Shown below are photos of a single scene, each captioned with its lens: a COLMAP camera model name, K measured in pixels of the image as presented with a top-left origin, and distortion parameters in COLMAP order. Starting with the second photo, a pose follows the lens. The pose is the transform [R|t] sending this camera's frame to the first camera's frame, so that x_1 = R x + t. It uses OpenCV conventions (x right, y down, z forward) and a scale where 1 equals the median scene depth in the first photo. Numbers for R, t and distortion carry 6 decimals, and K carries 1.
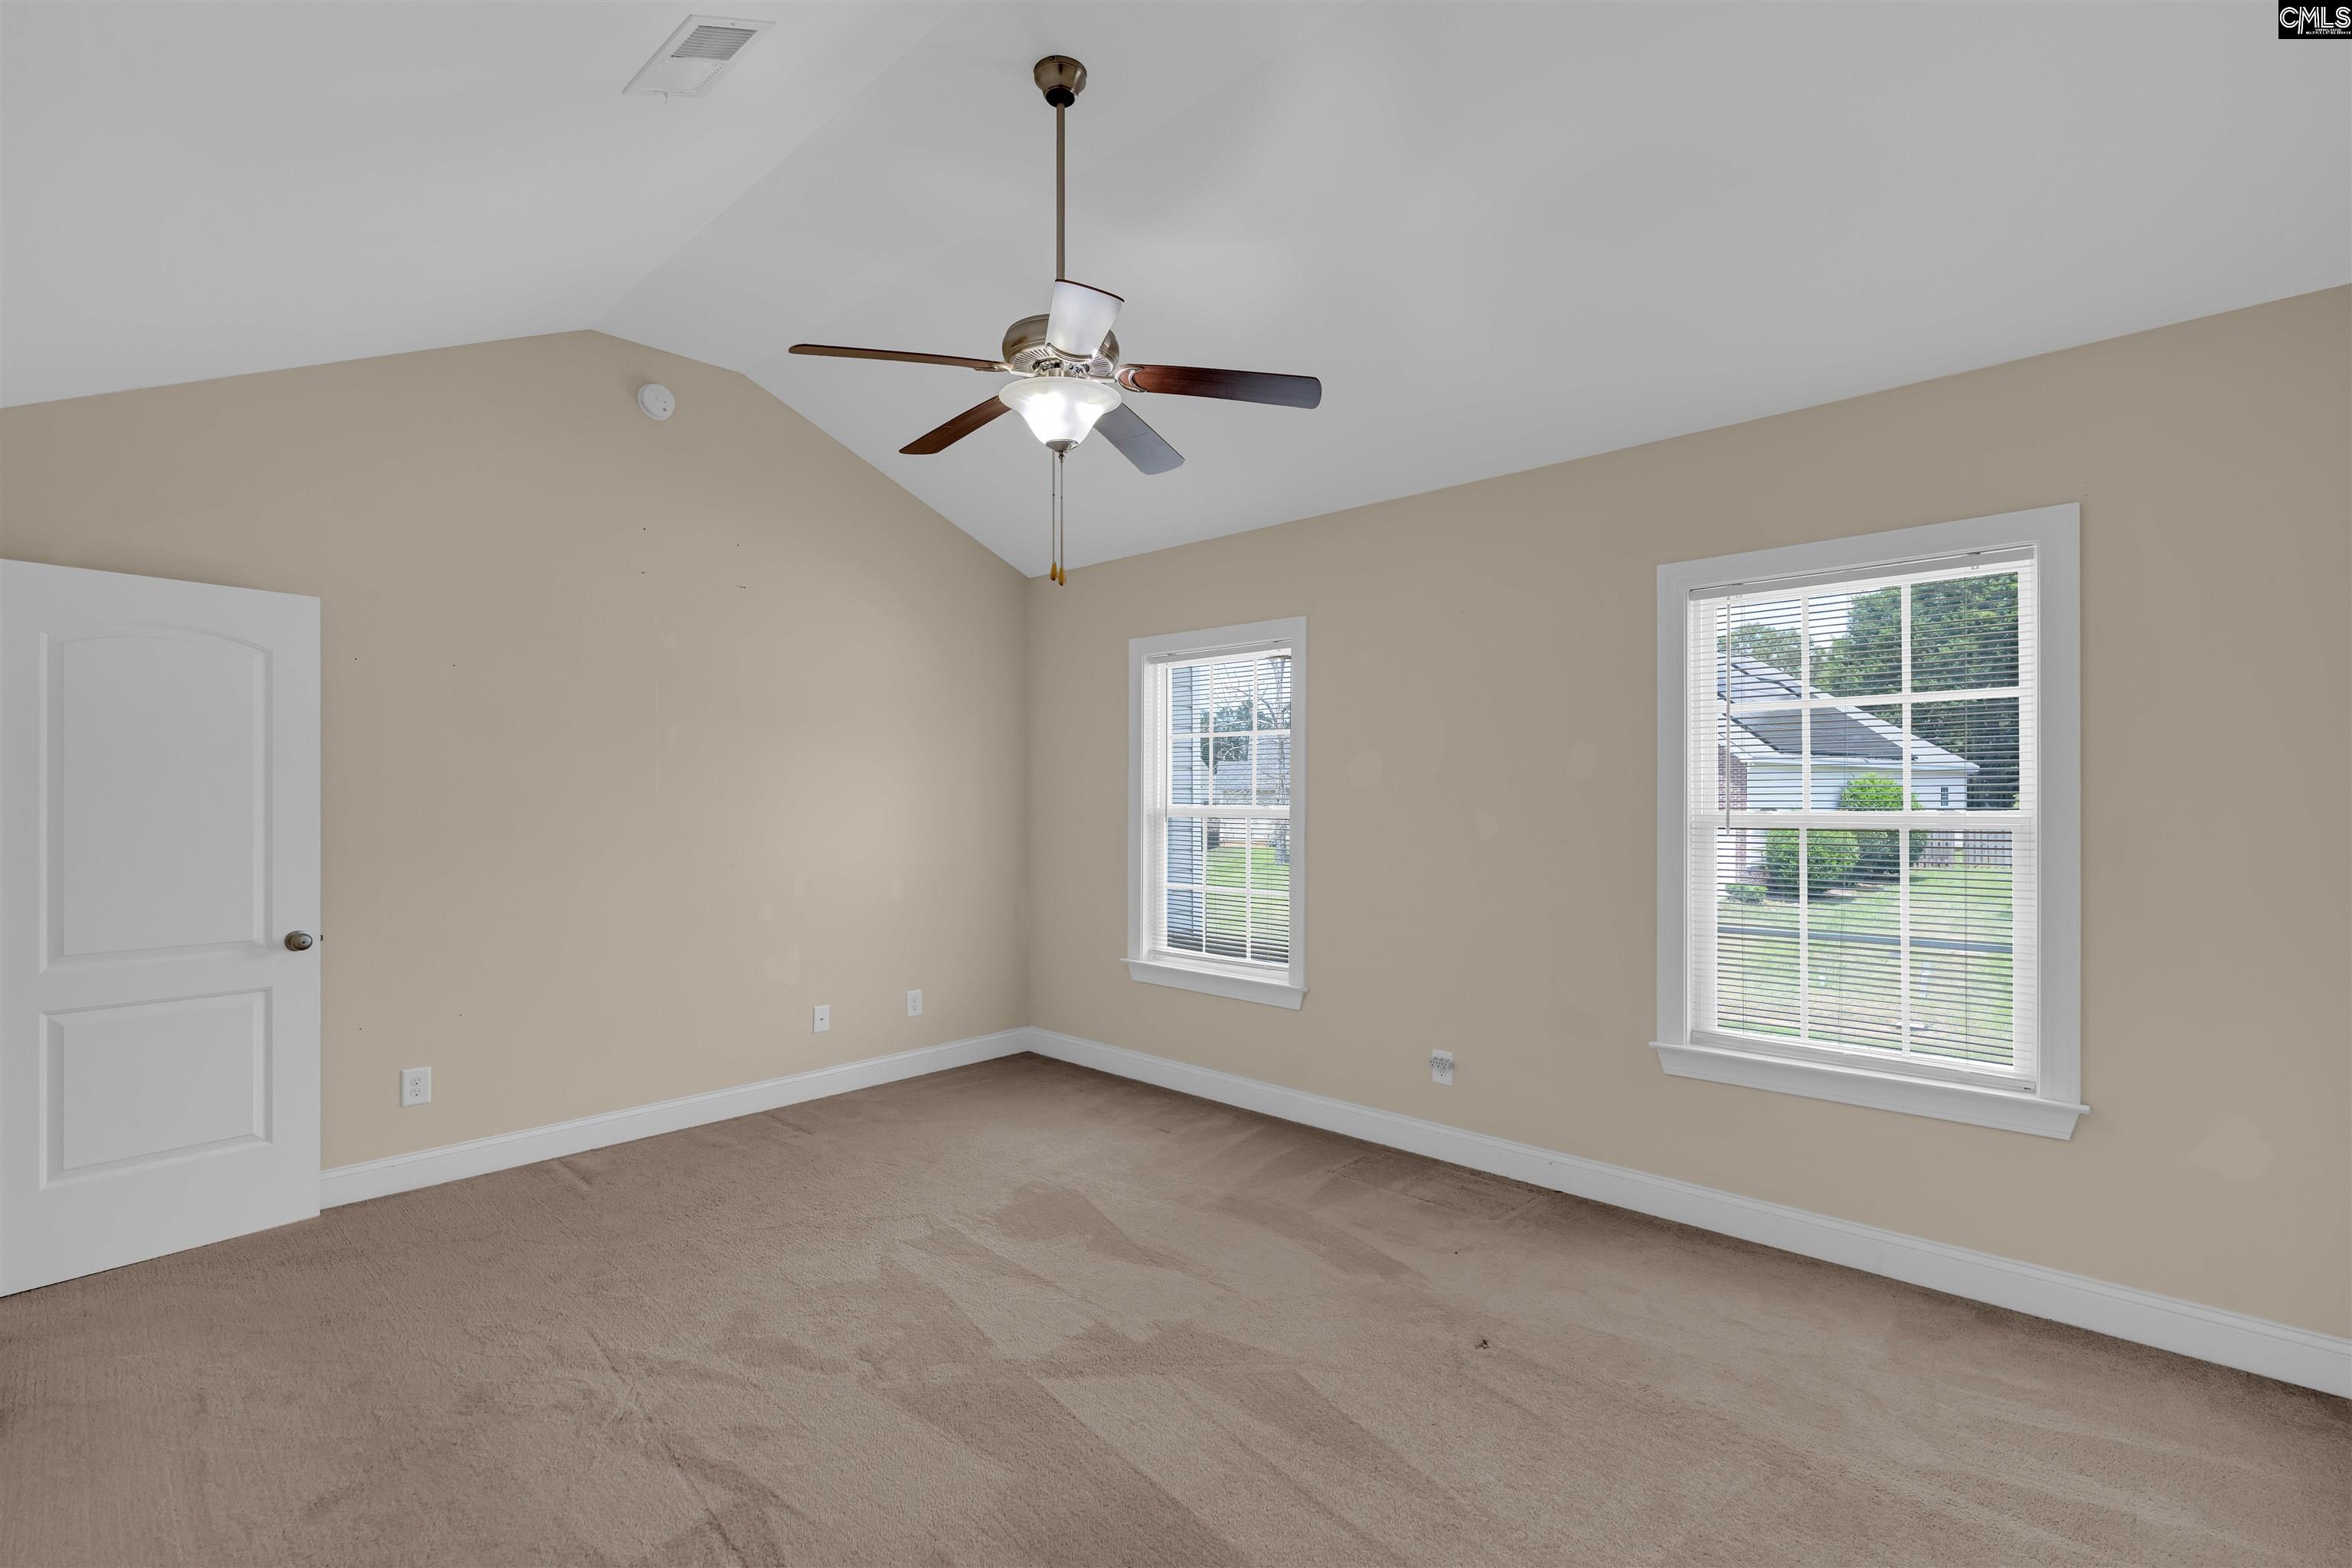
lens RADIAL K [[1081.0, 0, 1176.0], [0, 1081.0, 784.0], [0, 0, 1]] dist [-0.019017, -0.000214]
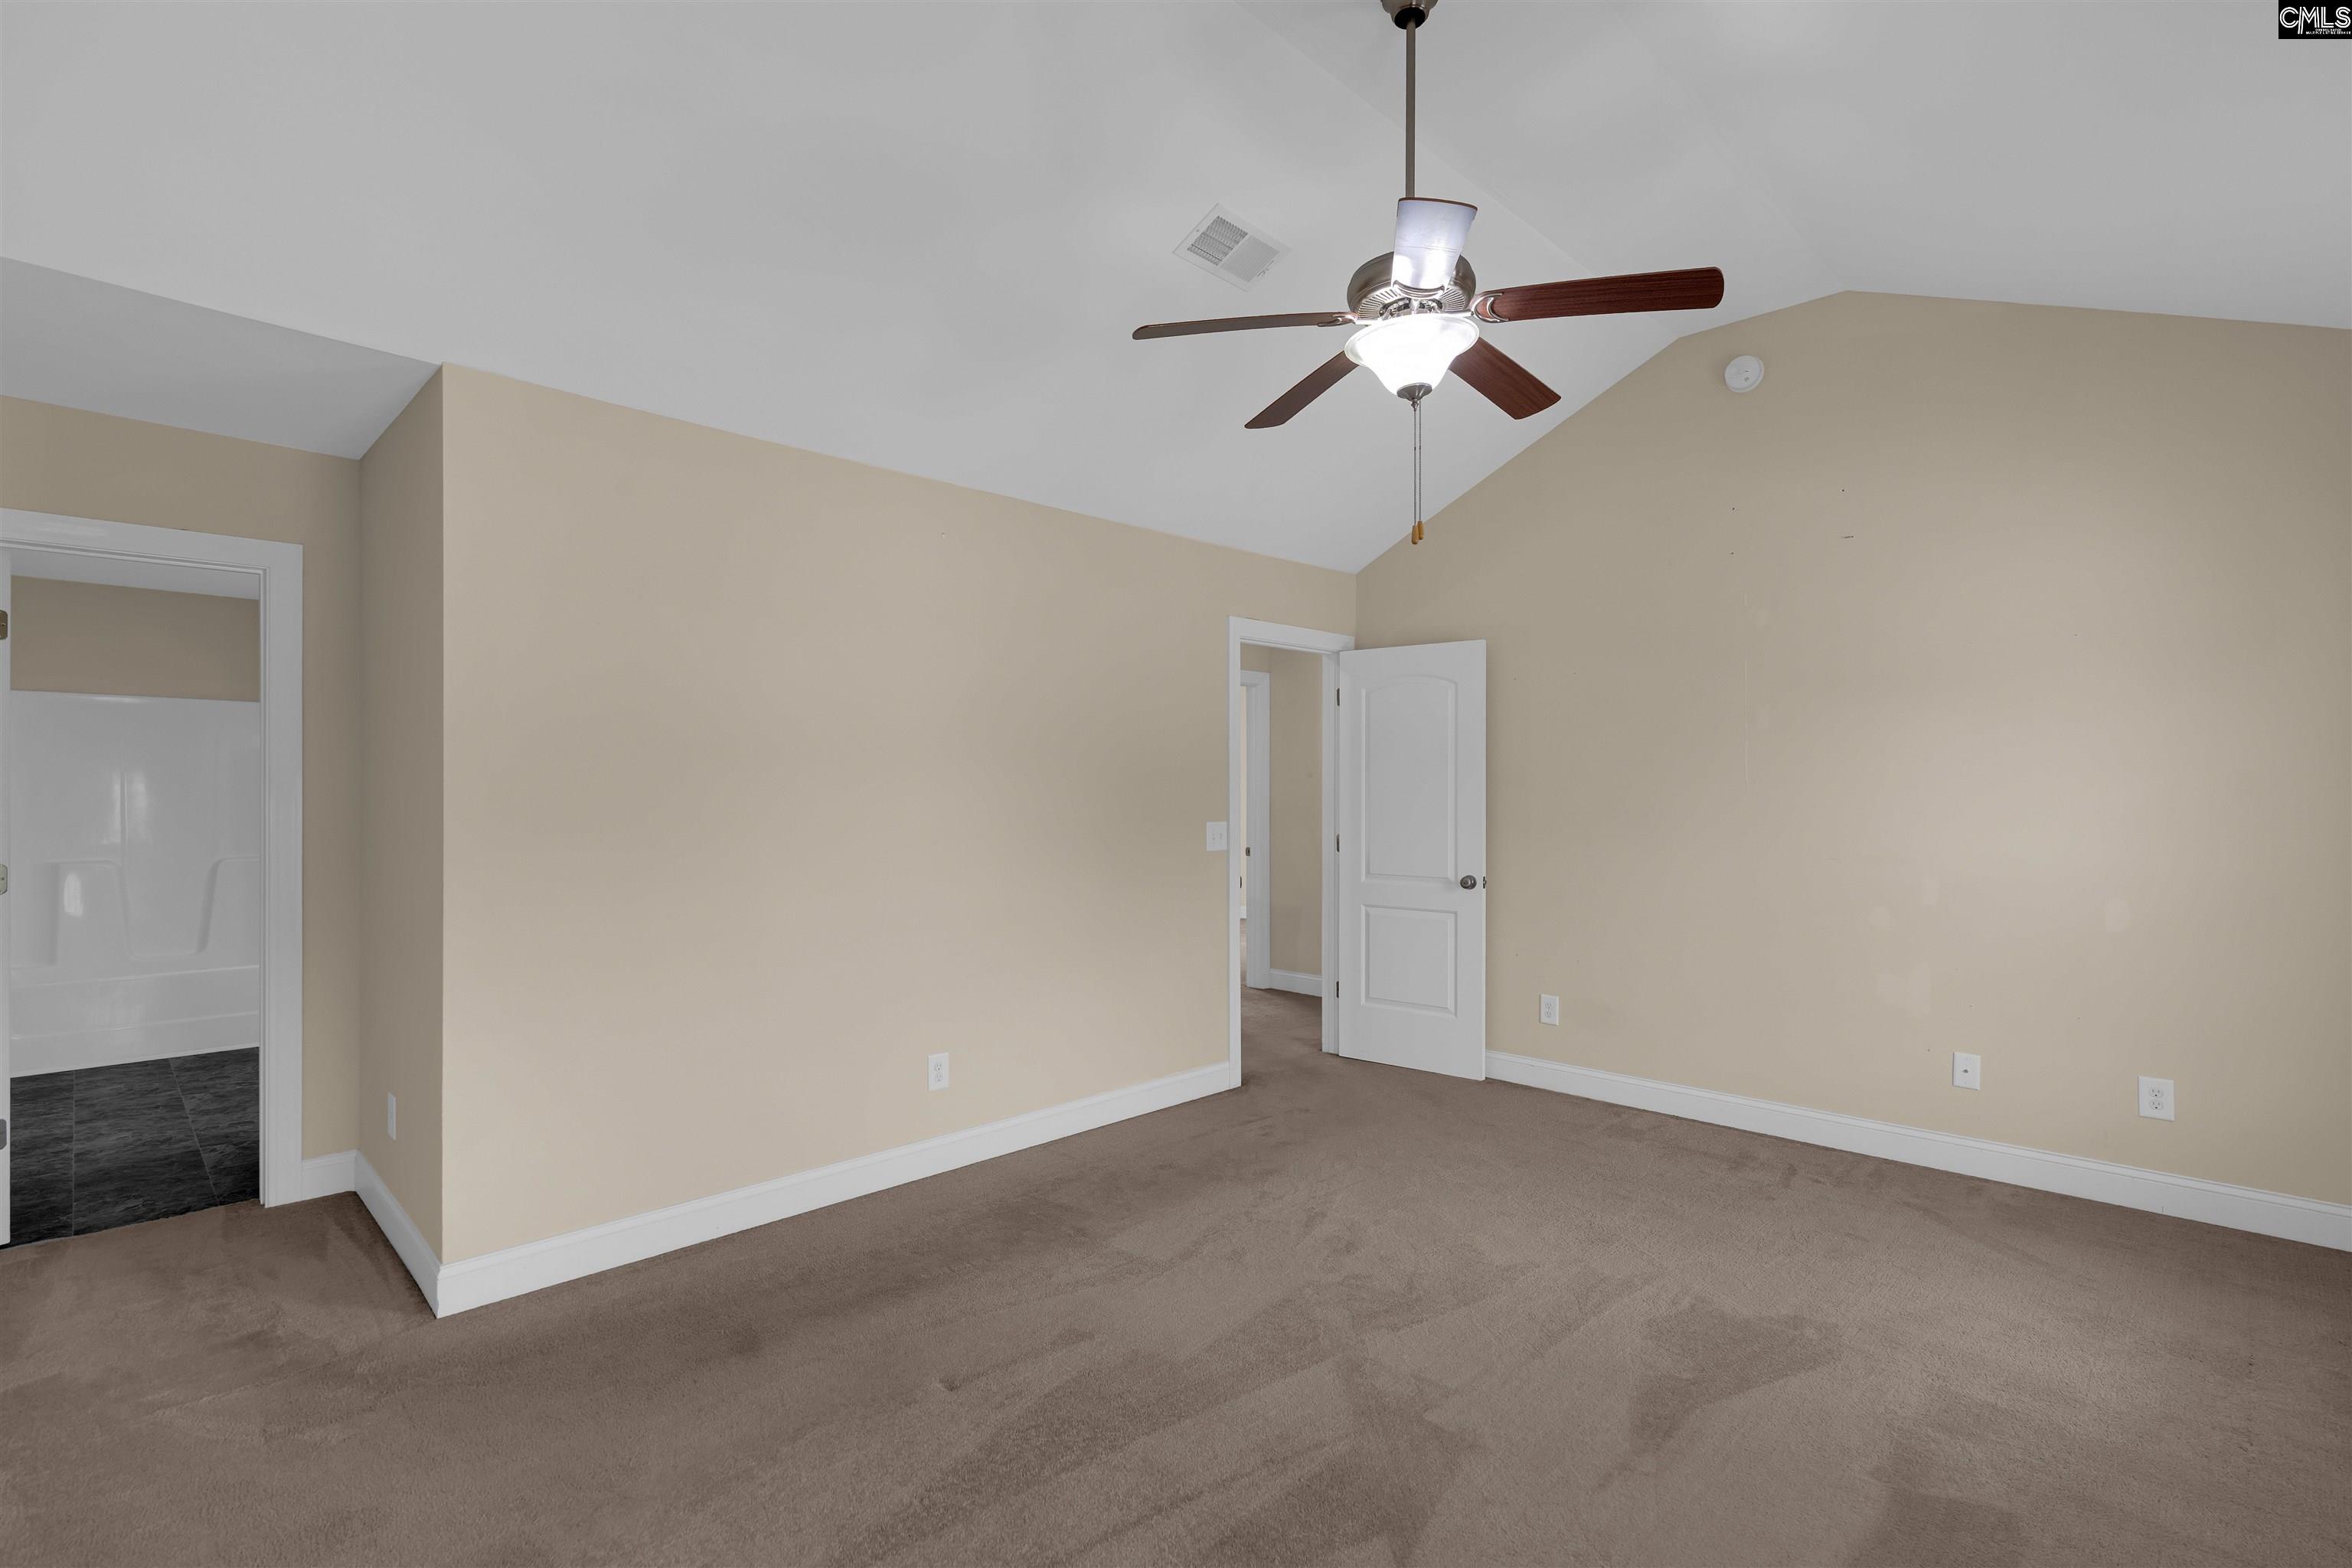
lens RADIAL K [[1080.7, 0, 1176.0], [0, 1080.7, 784.0], [0, 0, 1]] dist [-0.000398, 0.000028]
pose [[-0.036734, -0.004656, -0.999314, 0.655610], [0.009953, 0.999938, -0.005025, 0.018035], [0.999276, -0.010131, -0.036685, 0.669913]]
